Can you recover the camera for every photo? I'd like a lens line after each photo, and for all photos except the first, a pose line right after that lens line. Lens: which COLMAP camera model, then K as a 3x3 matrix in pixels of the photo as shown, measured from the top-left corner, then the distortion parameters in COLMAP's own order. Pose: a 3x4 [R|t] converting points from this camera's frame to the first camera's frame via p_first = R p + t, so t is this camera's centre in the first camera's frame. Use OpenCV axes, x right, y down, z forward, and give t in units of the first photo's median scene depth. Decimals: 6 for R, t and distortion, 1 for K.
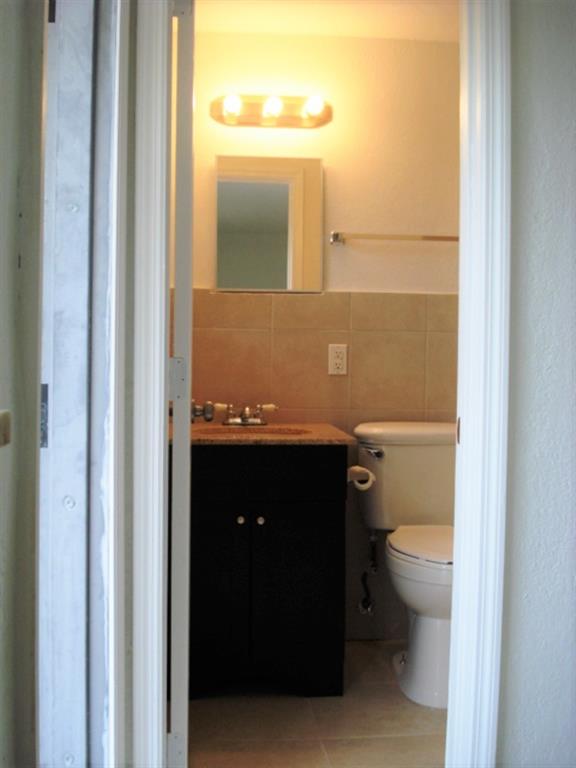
lens RADIAL K [[892.4, 0, 288.7], [0, 892.4, 381.4], [0, 0, 1]] dist [-0.074433, 0.000000]
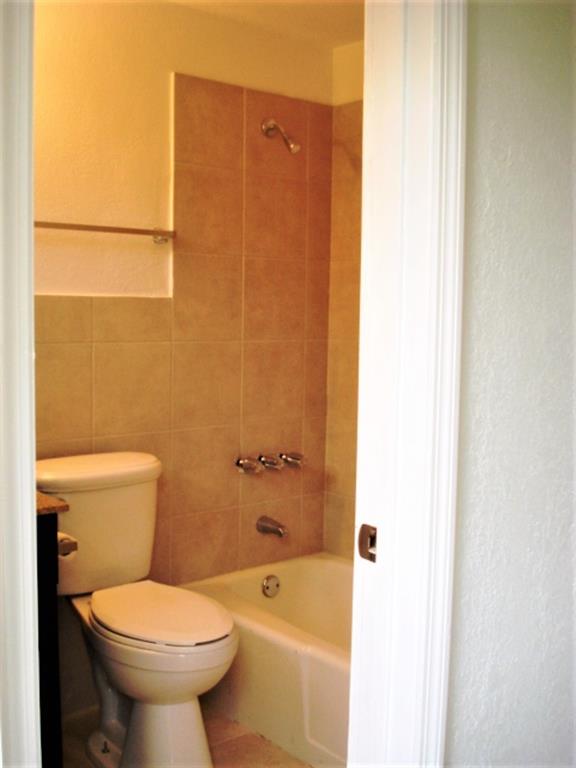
lens RADIAL K [[892.4, 0, 286.6], [0, 892.4, 387.6], [0, 0, 1]] dist [-0.074433, 0.000000]
pose [[0.830354, -0.051438, 0.554857, -0.184308], [0.012993, 0.997247, 0.073006, -0.087231], [-0.557085, -0.053411, 0.828736, 0.269780]]
